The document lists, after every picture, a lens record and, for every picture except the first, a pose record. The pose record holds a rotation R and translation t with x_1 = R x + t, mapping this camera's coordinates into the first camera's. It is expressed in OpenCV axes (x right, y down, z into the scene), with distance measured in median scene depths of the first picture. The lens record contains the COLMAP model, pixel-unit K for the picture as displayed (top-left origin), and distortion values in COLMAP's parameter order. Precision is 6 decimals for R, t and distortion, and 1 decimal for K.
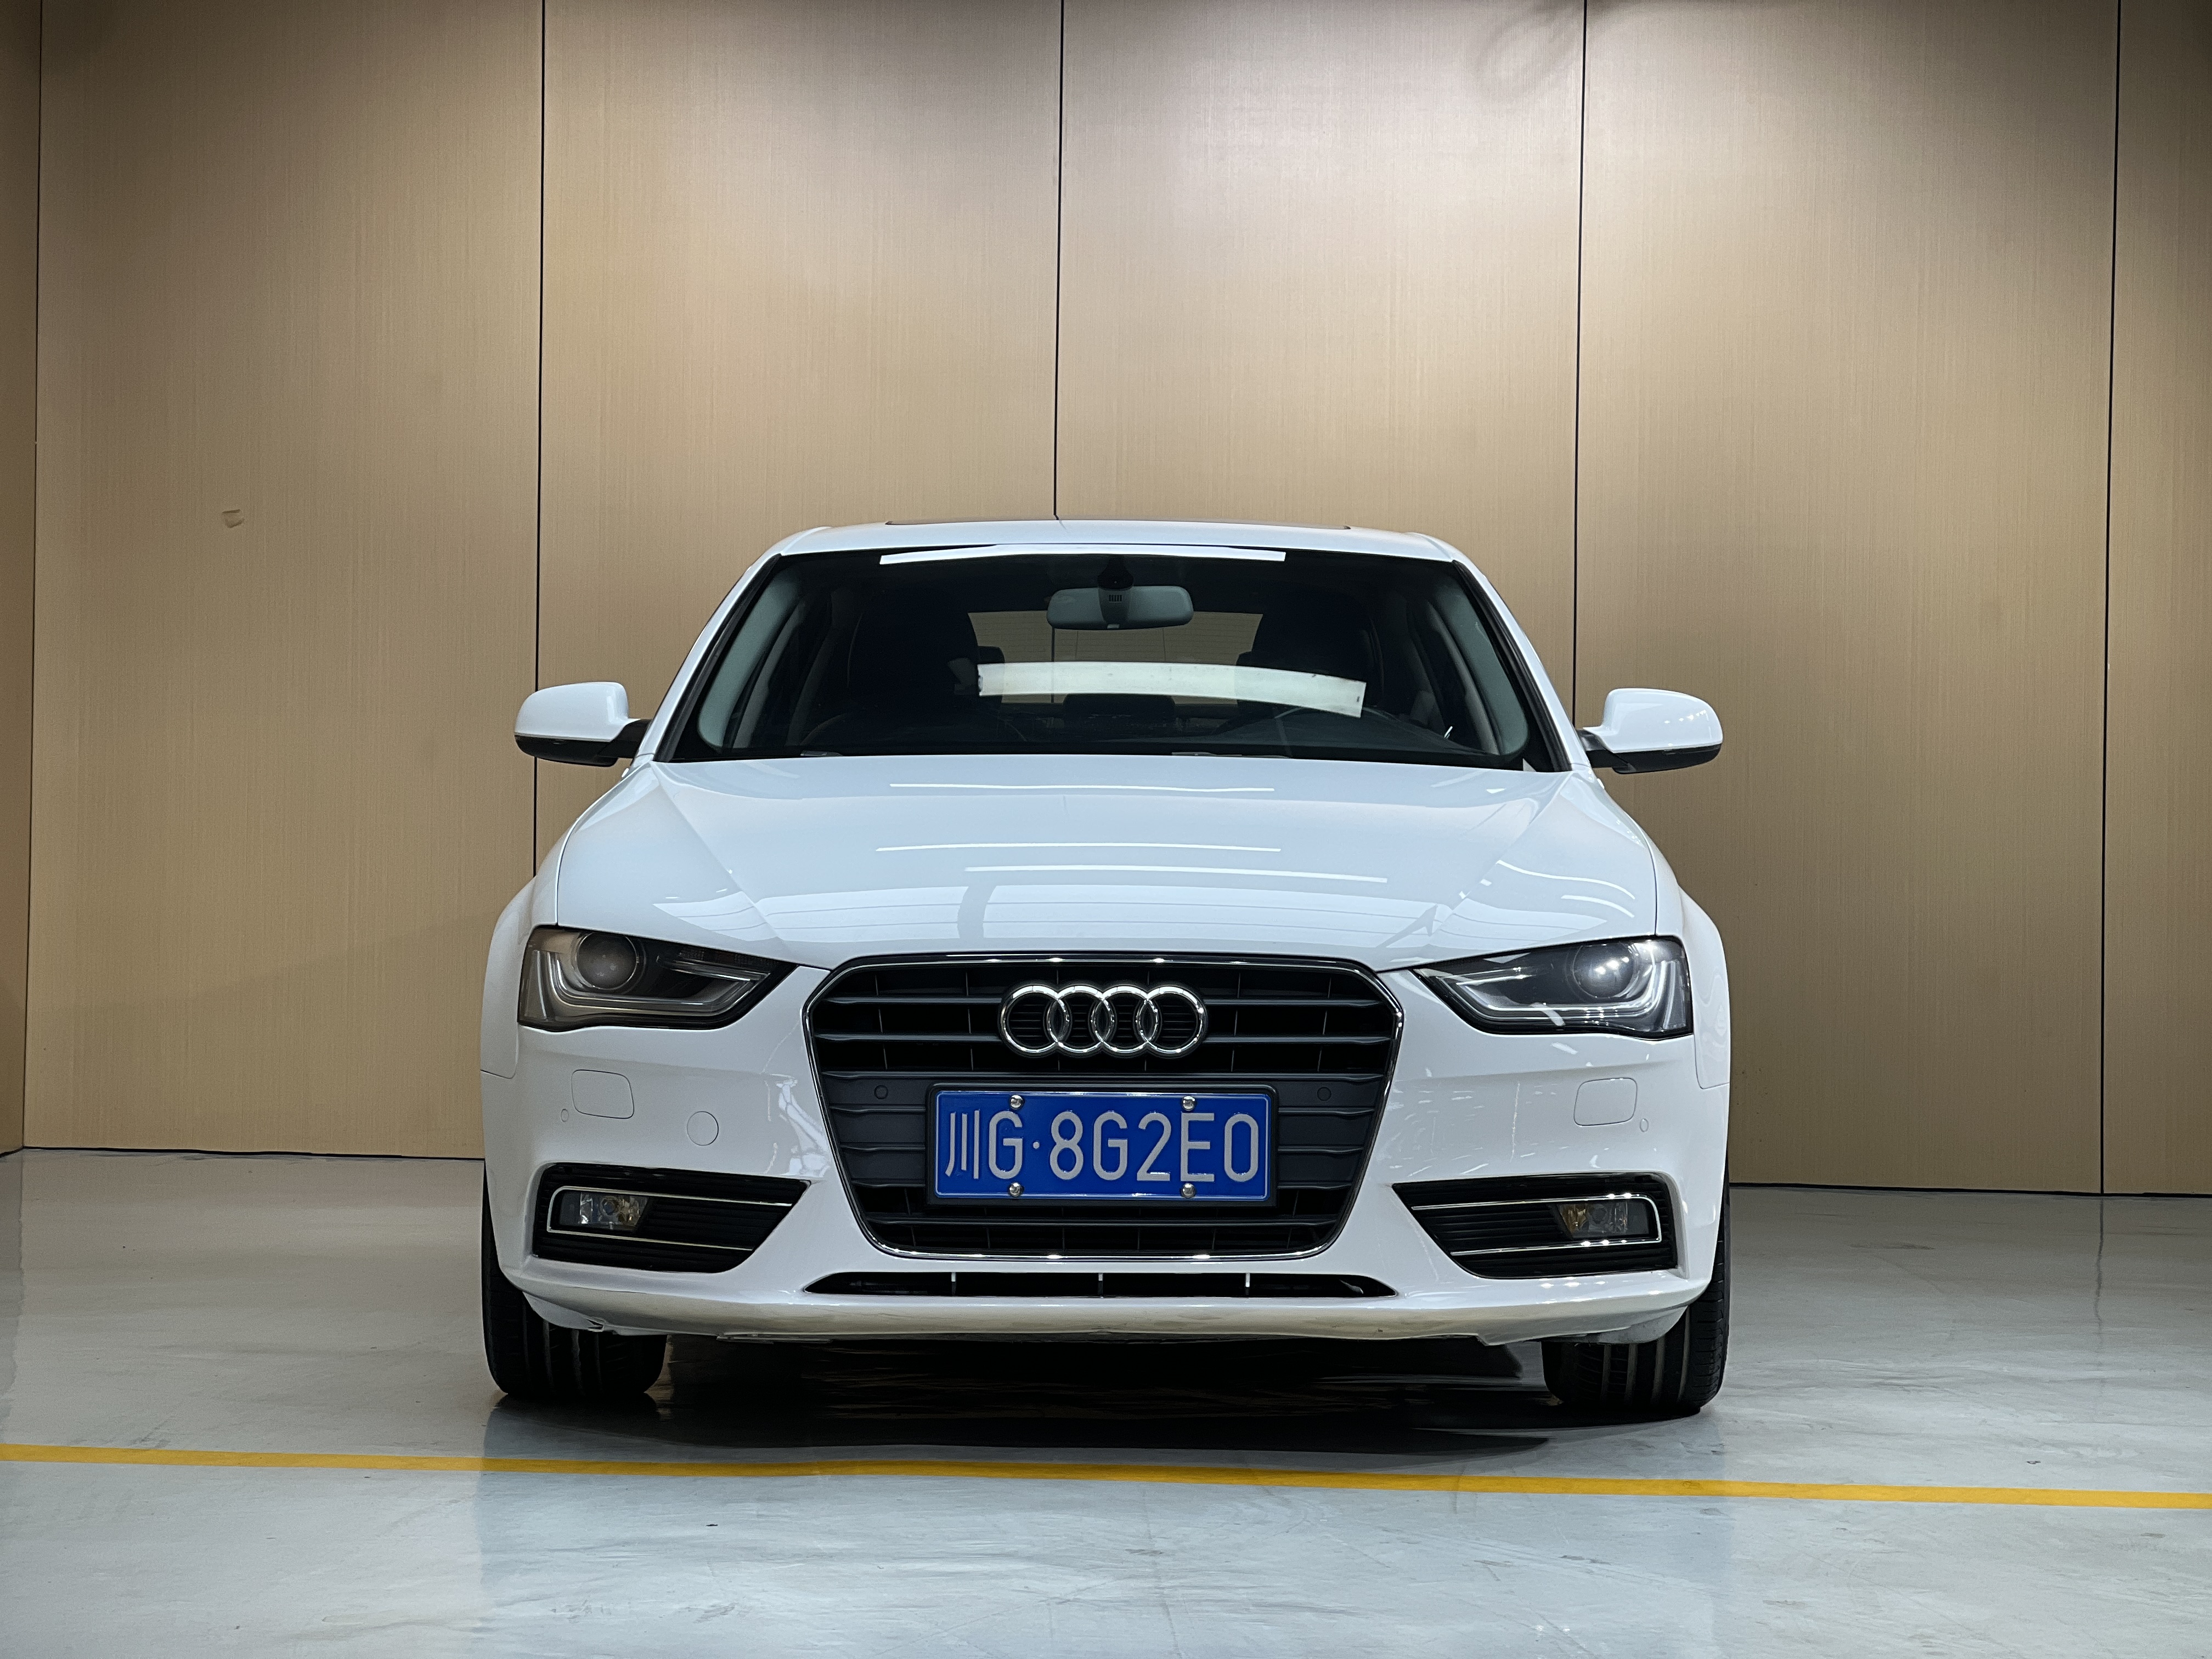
lens RADIAL K [[4893.8, 0, 627.7], [0, 4893.8, 826.5], [0, 0, 1]] dist [-0.037505, 0.246293]
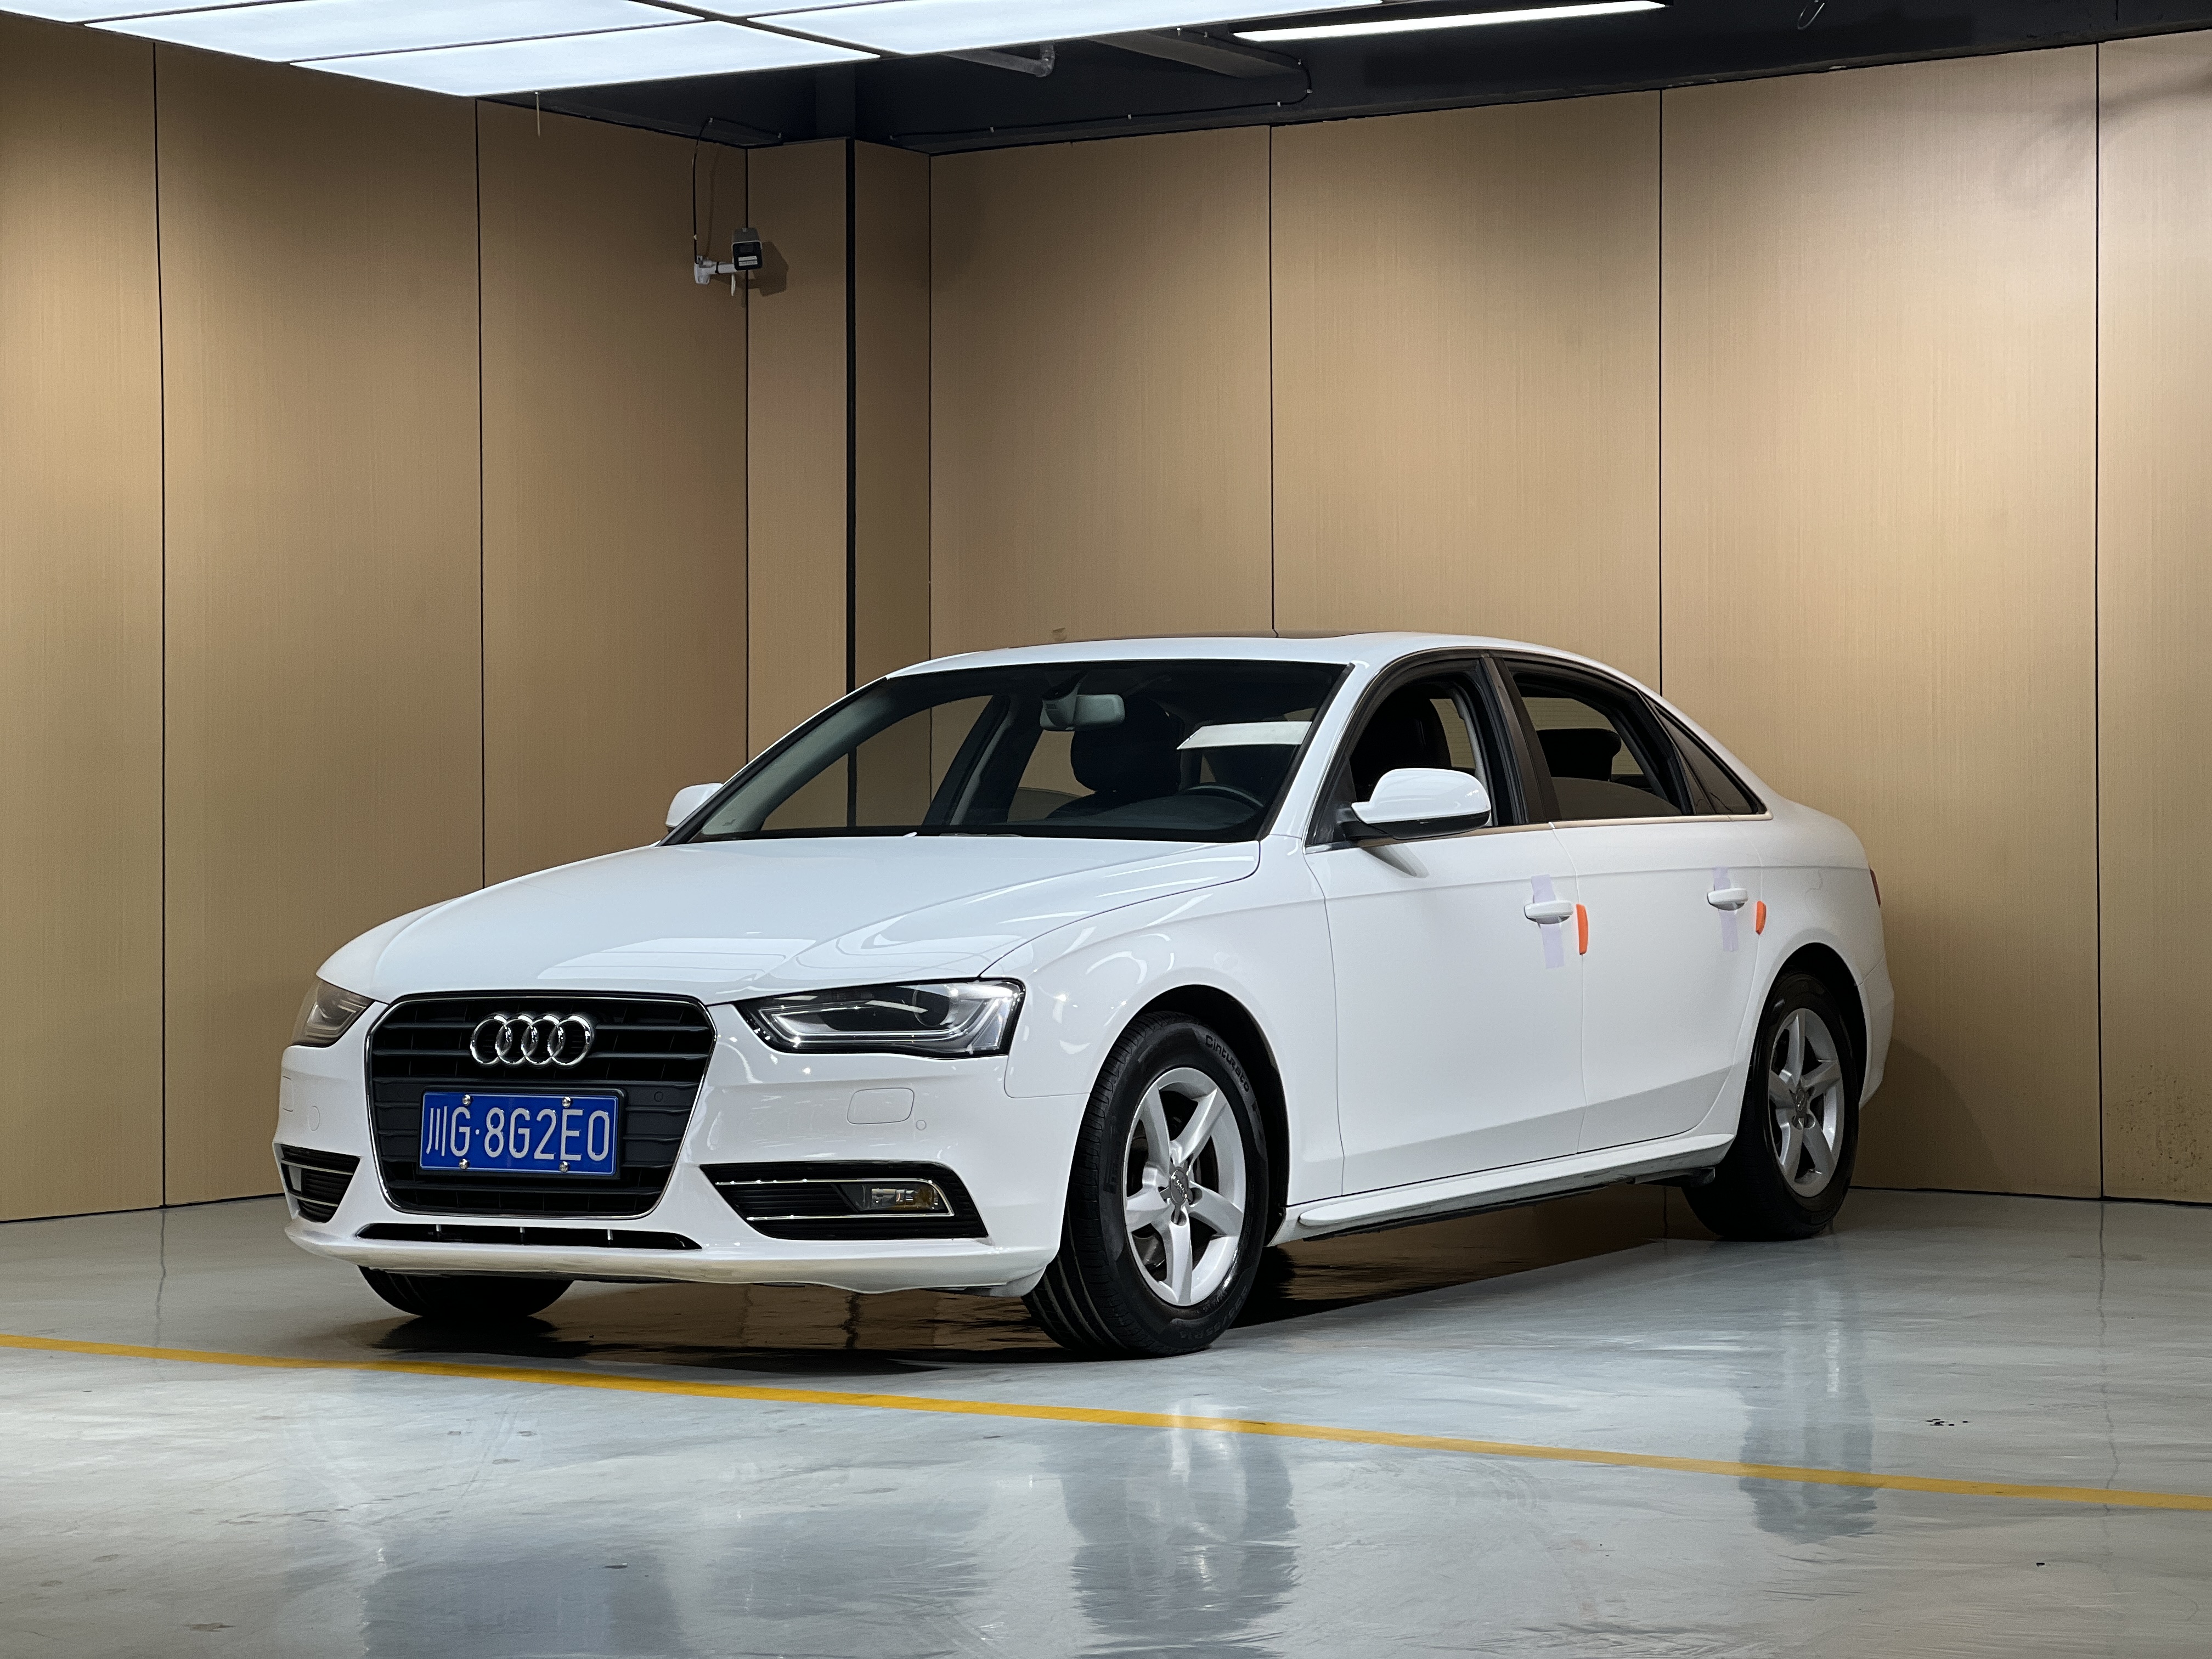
lens RADIAL K [[5064.3, 0, 1106.0], [0, 5064.3, 829.5], [0, 0, 1]] dist [0.045208, 0.515513]
pose [[0.844678, -0.020820, -0.534870, 0.987416], [0.015646, 0.999777, -0.014208, 0.003608], [0.535046, 0.003632, 0.844815, -0.100814]]
